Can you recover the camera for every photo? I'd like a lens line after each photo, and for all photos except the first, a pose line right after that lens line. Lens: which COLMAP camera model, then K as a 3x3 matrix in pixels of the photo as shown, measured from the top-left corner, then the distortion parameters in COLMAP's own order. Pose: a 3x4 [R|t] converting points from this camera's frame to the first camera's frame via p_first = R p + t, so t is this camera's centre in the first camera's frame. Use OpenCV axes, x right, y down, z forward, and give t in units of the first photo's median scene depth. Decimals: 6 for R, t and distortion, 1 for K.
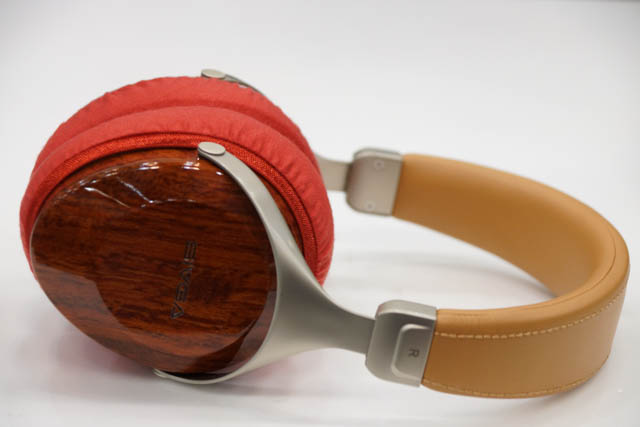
lens RADIAL K [[1916.5, 0, 320.0], [0, 1916.5, 213.5], [0, 0, 1]] dist [0.206344, 0.623341]
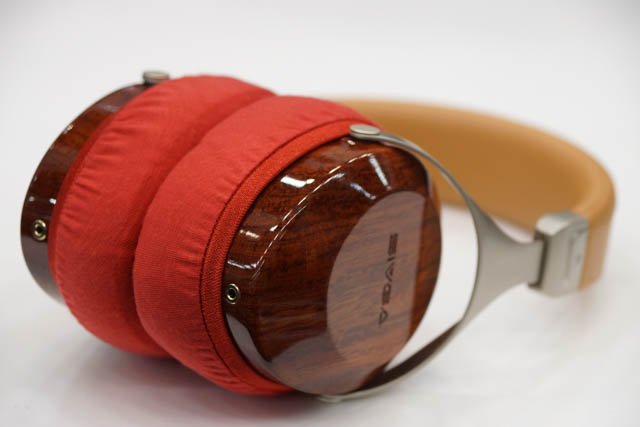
lens RADIAL K [[1916.5, 0, 320.0], [0, 1916.5, 213.5], [0, 0, 1]] dist [0.206344, 0.623341]
pose [[0.609632, -0.331664, 0.719964, -0.724312], [0.297373, 0.937616, 0.180127, -0.164425], [-0.734791, 0.104287, 0.670228, 0.422774]]
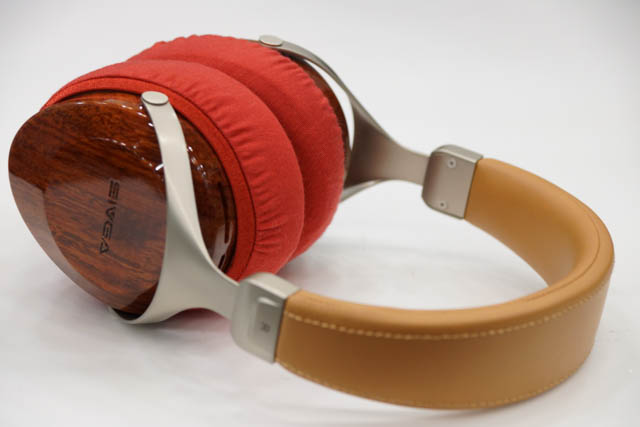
lens RADIAL K [[1916.5, 0, 320.0], [0, 1916.5, 213.5], [0, 0, 1]] dist [0.206344, 0.623341]
pose [[0.865752, 0.179289, -0.467257, 0.517894], [-0.194699, 0.980739, 0.015569, -0.006229], [0.461048, 0.077495, 0.883985, 0.128115]]
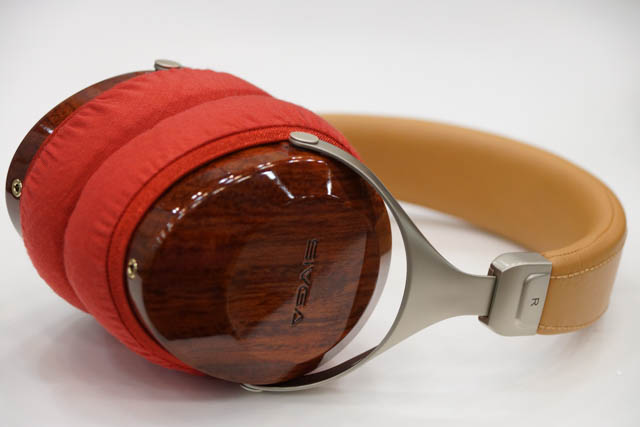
lens RADIAL K [[1916.5, 0, 320.0], [0, 1916.5, 213.5], [0, 0, 1]] dist [0.206344, 0.623341]
pose [[0.828708, -0.209933, 0.518818, -0.542064], [0.187239, 0.977565, 0.096481, -0.086593], [-0.527433, 0.017188, 0.849423, 0.205157]]
